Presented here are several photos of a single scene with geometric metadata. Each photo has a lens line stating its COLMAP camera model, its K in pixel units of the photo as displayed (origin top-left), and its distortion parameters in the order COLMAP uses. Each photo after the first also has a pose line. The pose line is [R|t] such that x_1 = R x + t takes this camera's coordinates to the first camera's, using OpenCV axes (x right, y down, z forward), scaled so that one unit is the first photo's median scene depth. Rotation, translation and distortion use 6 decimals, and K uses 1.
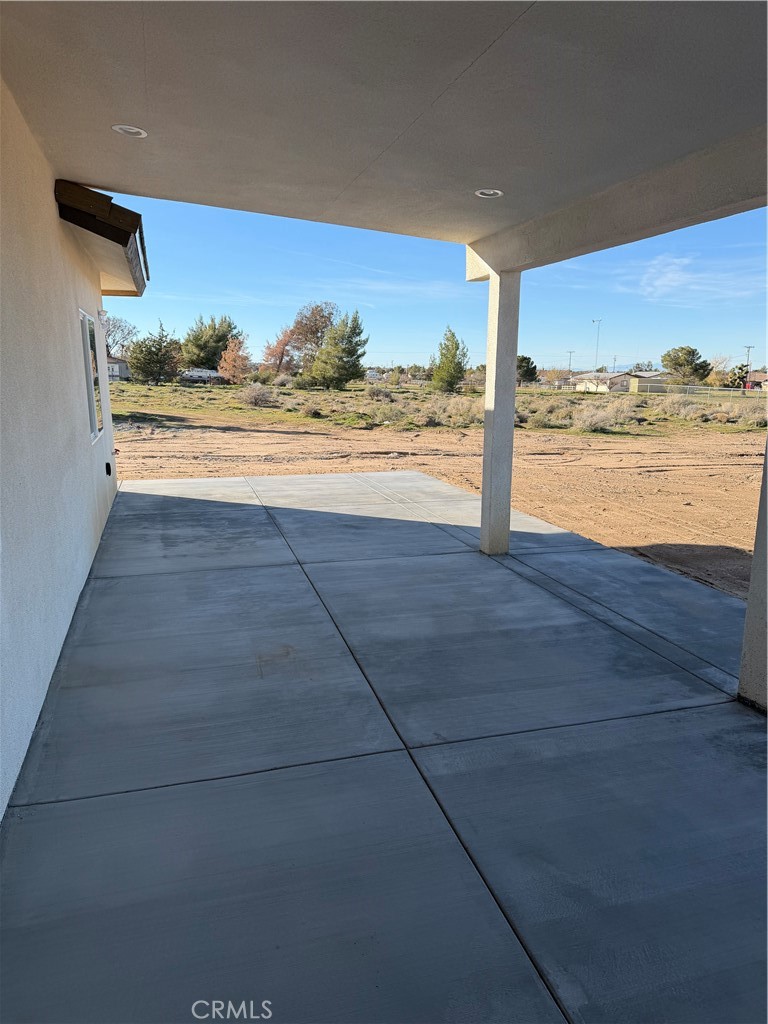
lens RADIAL K [[715.4, 0, 384.0], [0, 715.4, 512.0], [0, 0, 1]] dist [0.054247, -0.054424]
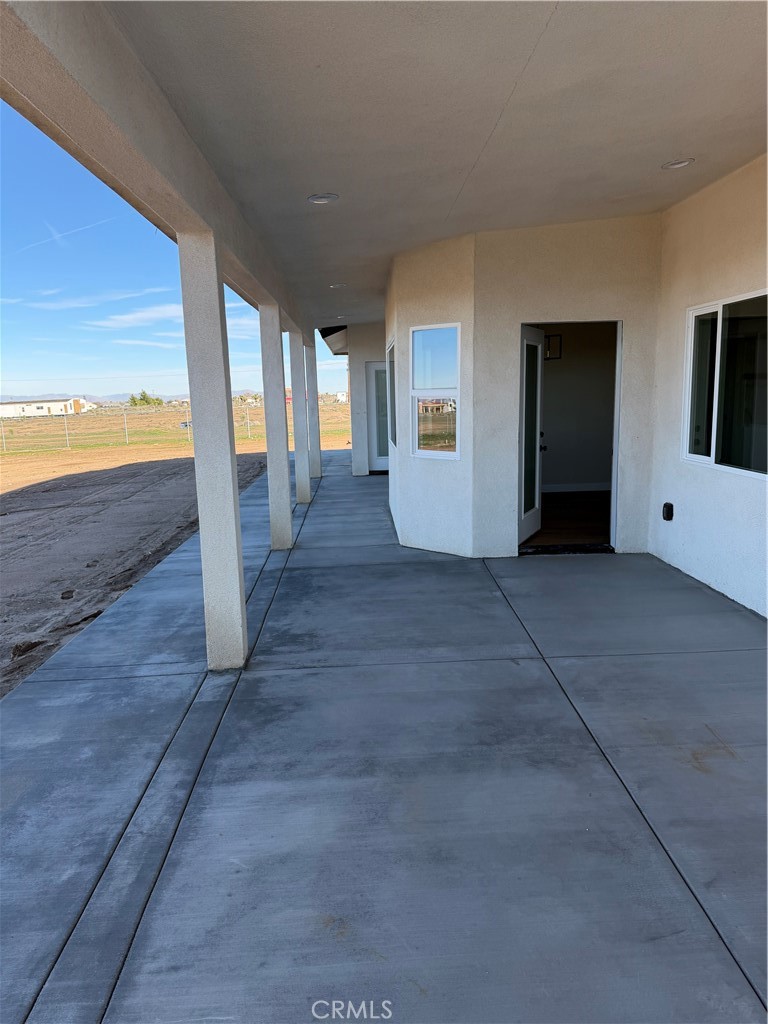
lens RADIAL K [[706.0, 0, 383.6], [0, 706.0, 515.2], [0, 0, 1]] dist [0.131400, -0.218473]
pose [[-0.966188, -0.019686, 0.257087, -0.010927], [0.075759, 0.931395, 0.356039, -0.284579], [-0.246458, 0.363477, -0.898411, 1.492350]]
